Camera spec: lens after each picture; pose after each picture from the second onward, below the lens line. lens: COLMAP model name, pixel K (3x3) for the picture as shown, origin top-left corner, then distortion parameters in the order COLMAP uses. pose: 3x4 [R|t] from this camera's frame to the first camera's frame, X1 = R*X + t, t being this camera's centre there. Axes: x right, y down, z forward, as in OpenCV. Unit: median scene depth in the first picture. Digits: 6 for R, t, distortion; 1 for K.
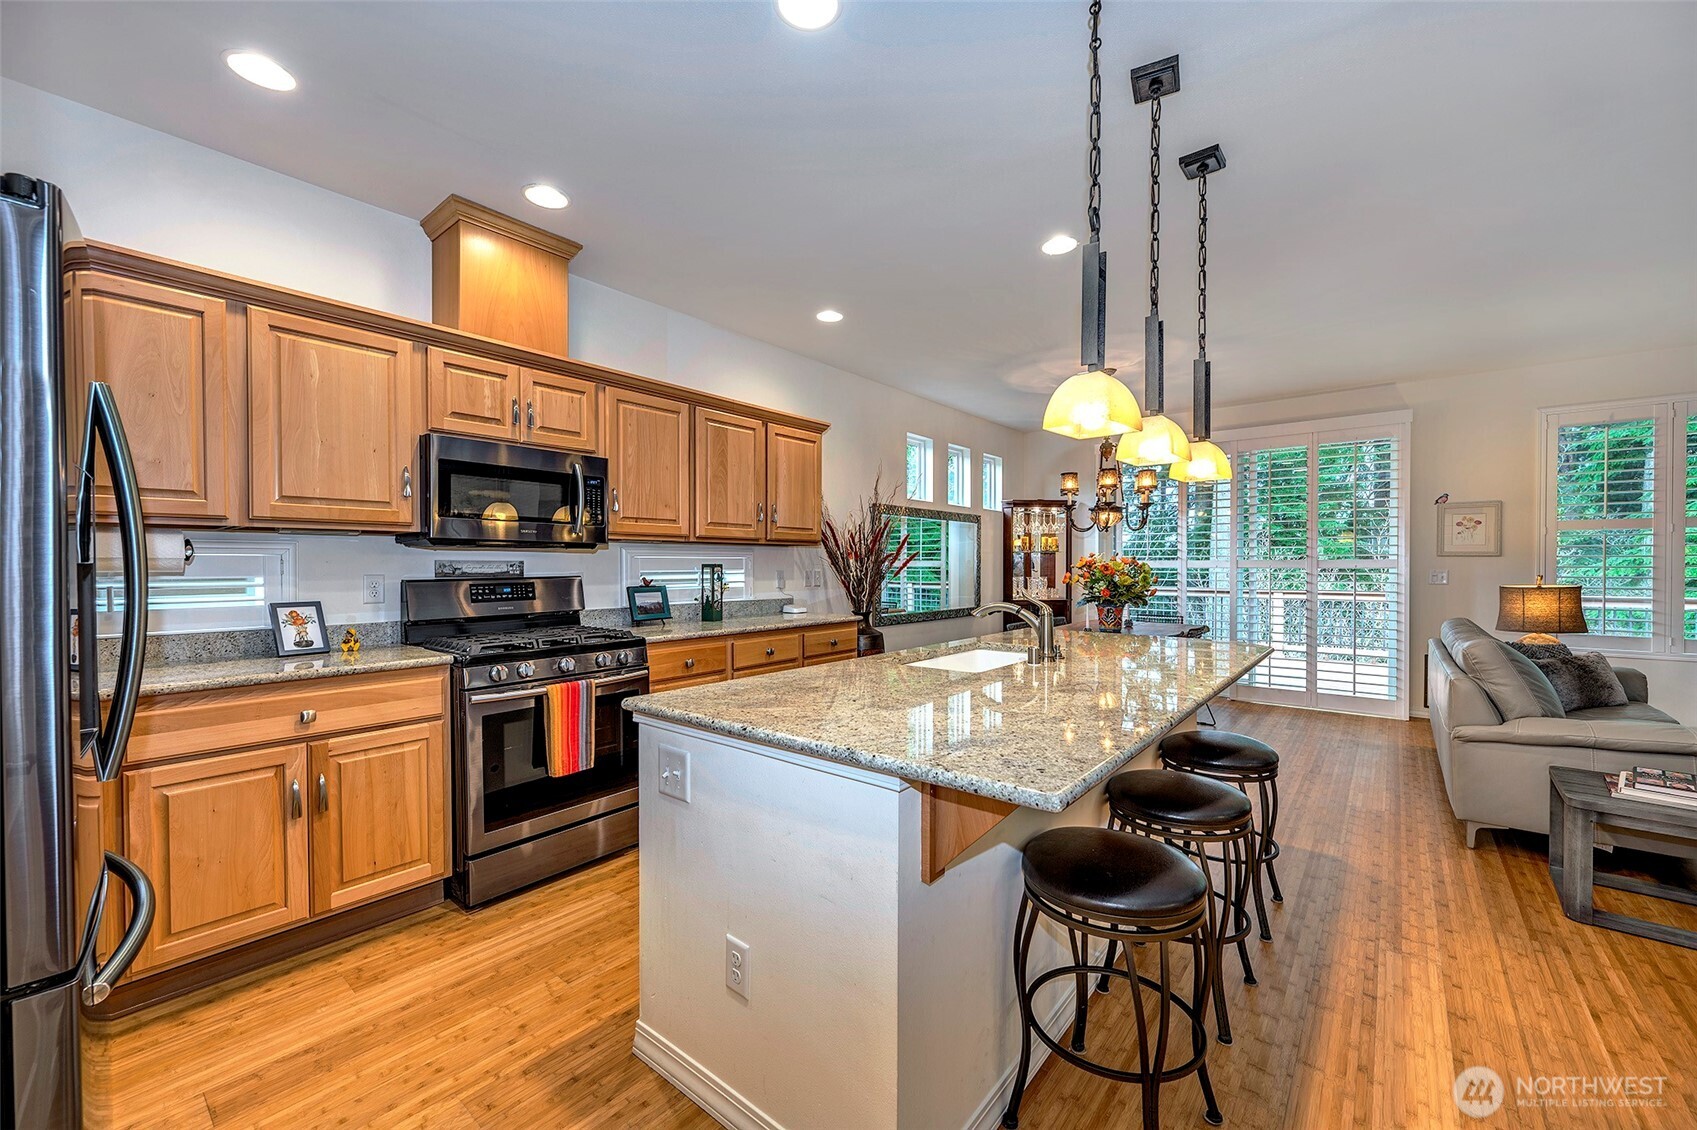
lens RADIAL K [[663.9, 0, 856.0], [0, 663.9, 570.6], [0, 0, 1]] dist [-0.006289, -0.000309]
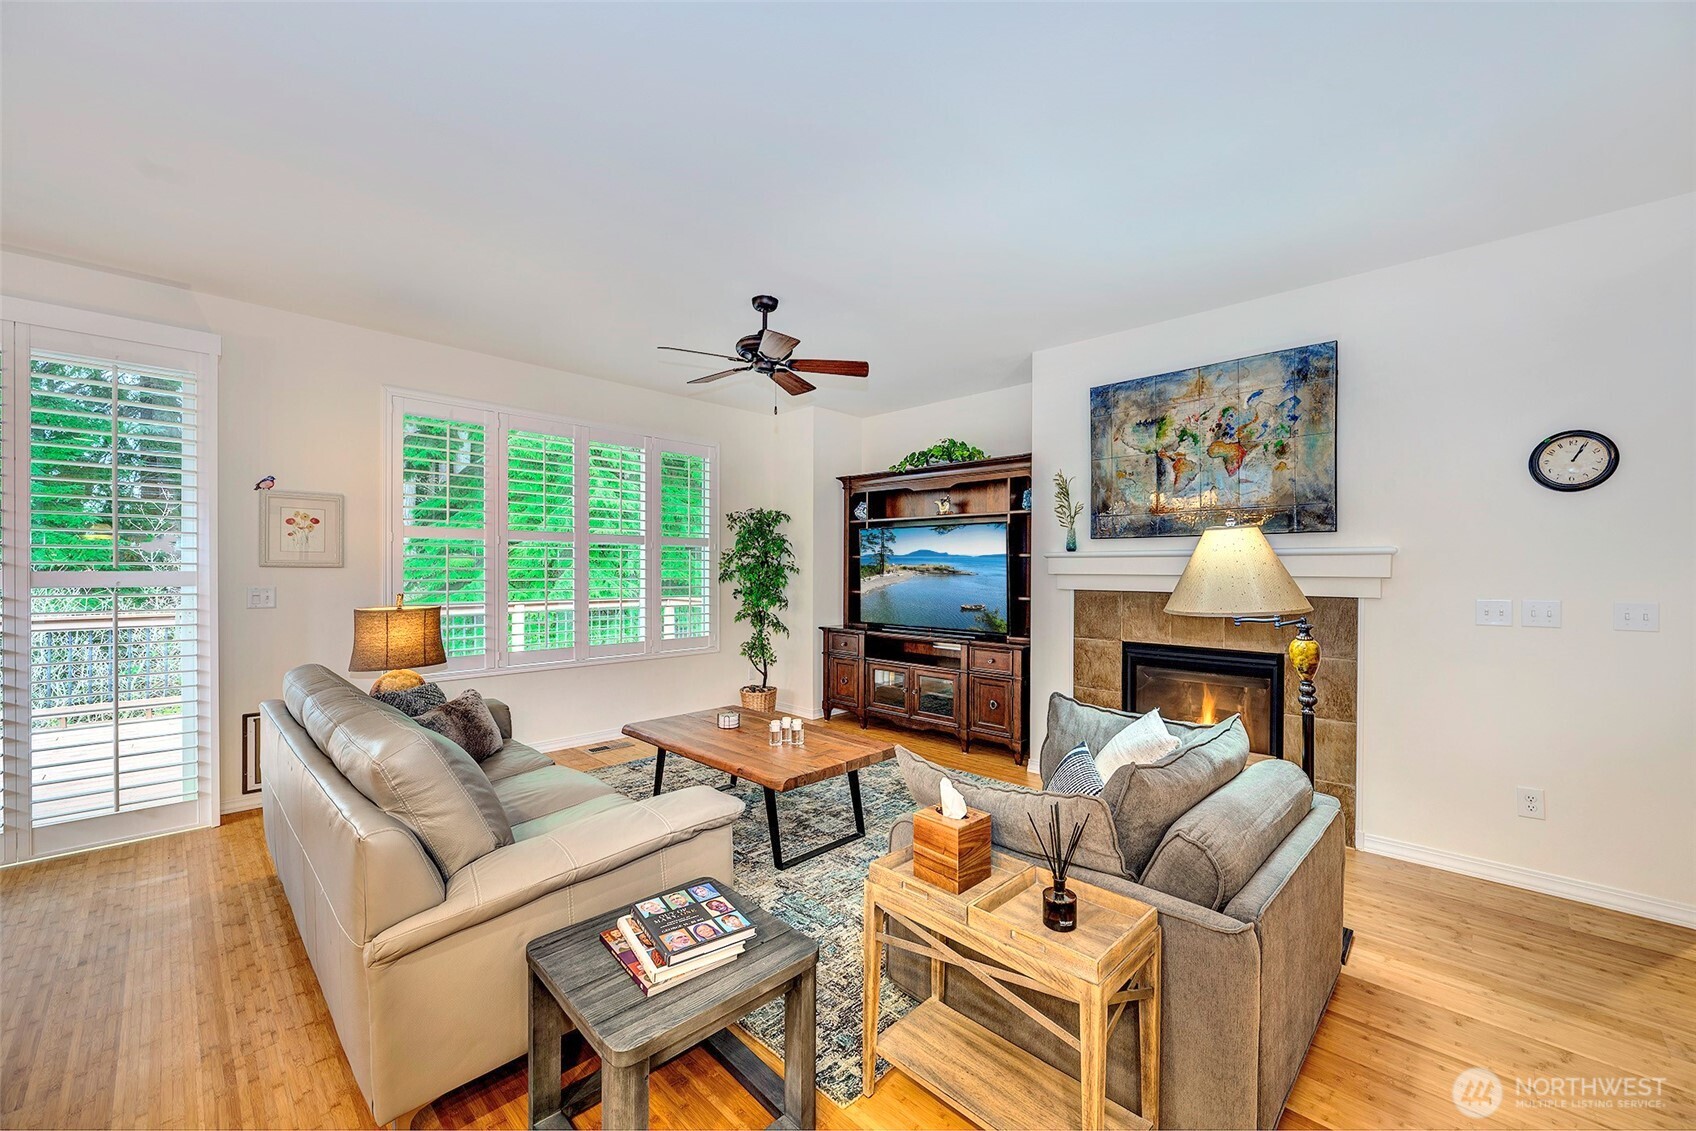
lens RADIAL K [[663.7, 0, 851.0], [0, 663.7, 572.4], [0, 0, 1]] dist [-0.000180, 0.000015]
pose [[0.086533, -0.004338, 0.996240, 0.380771], [0.002775, 0.999988, 0.004113, -0.025377], [-0.996245, 0.002409, 0.086544, 0.508706]]
